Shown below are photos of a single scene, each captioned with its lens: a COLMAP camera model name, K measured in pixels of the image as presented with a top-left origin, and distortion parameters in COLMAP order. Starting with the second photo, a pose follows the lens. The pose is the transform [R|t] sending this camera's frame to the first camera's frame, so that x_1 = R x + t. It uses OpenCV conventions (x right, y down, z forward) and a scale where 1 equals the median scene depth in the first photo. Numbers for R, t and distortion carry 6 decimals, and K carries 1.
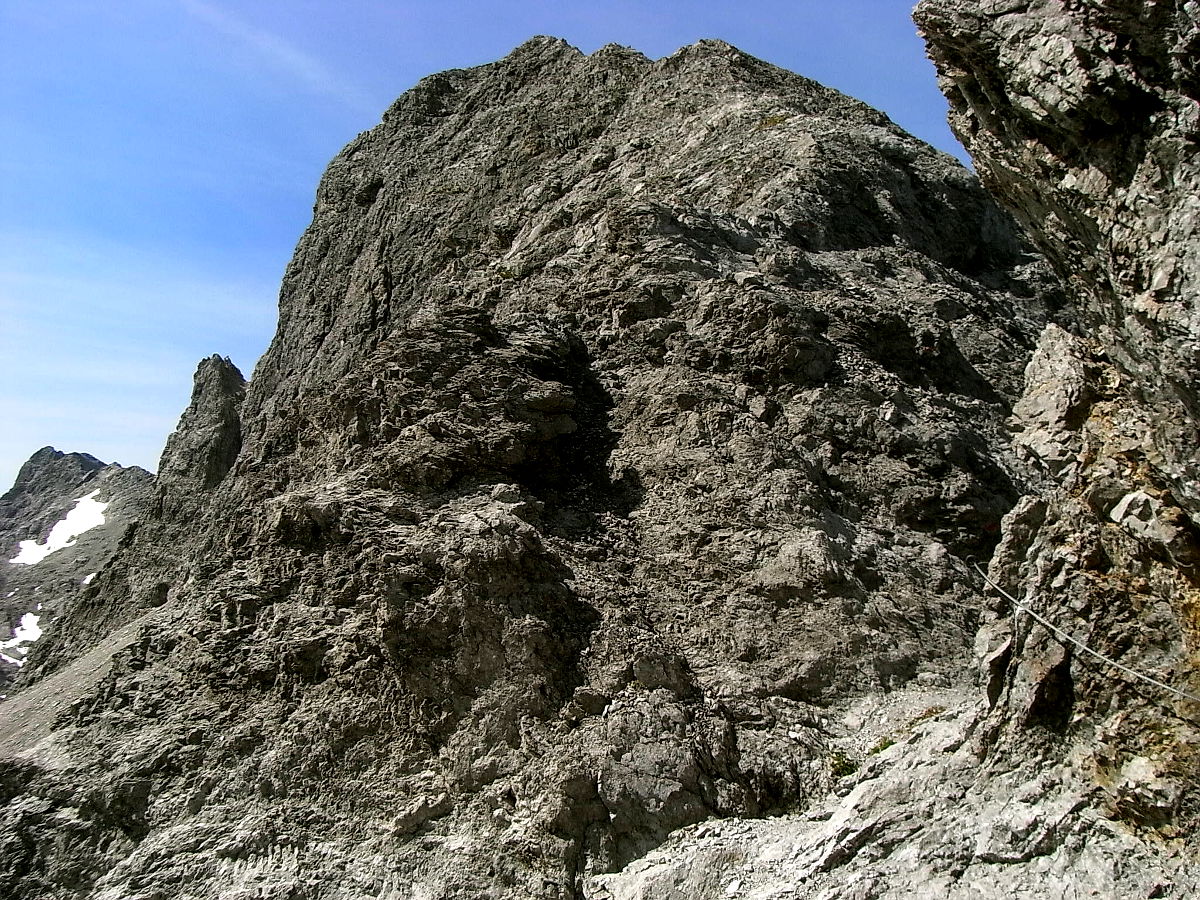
lens RADIAL K [[1087.0, 0, 600.0], [0, 1087.0, 450.0], [0, 0, 1]] dist [-0.182589, 0.240227]
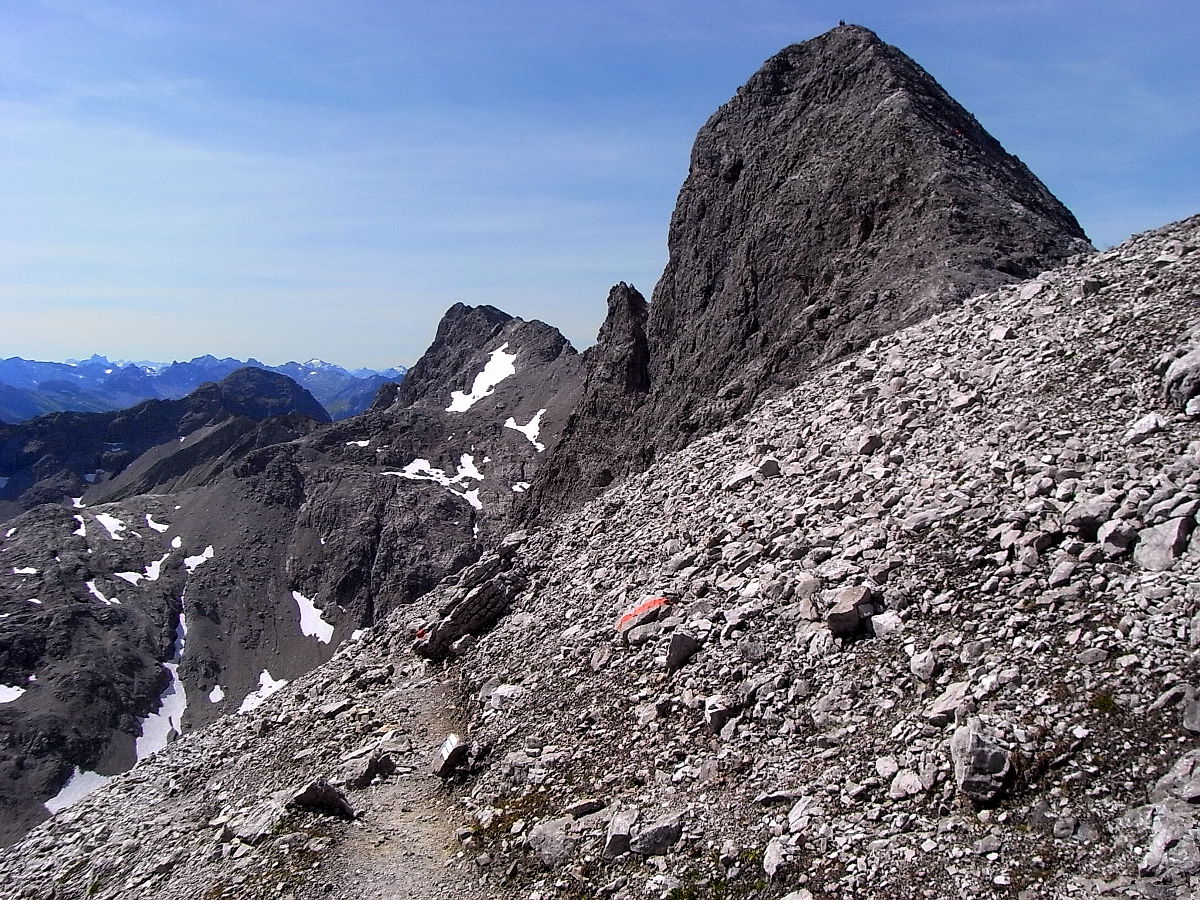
lens RADIAL K [[1087.0, 0, 600.0], [0, 1087.0, 450.0], [0, 0, 1]] dist [-0.182589, 0.240227]
pose [[0.941007, -0.019534, -0.337822, 0.064068], [0.079287, 0.983269, 0.163998, -0.127277], [0.328967, -0.181108, 0.926812, -0.314150]]
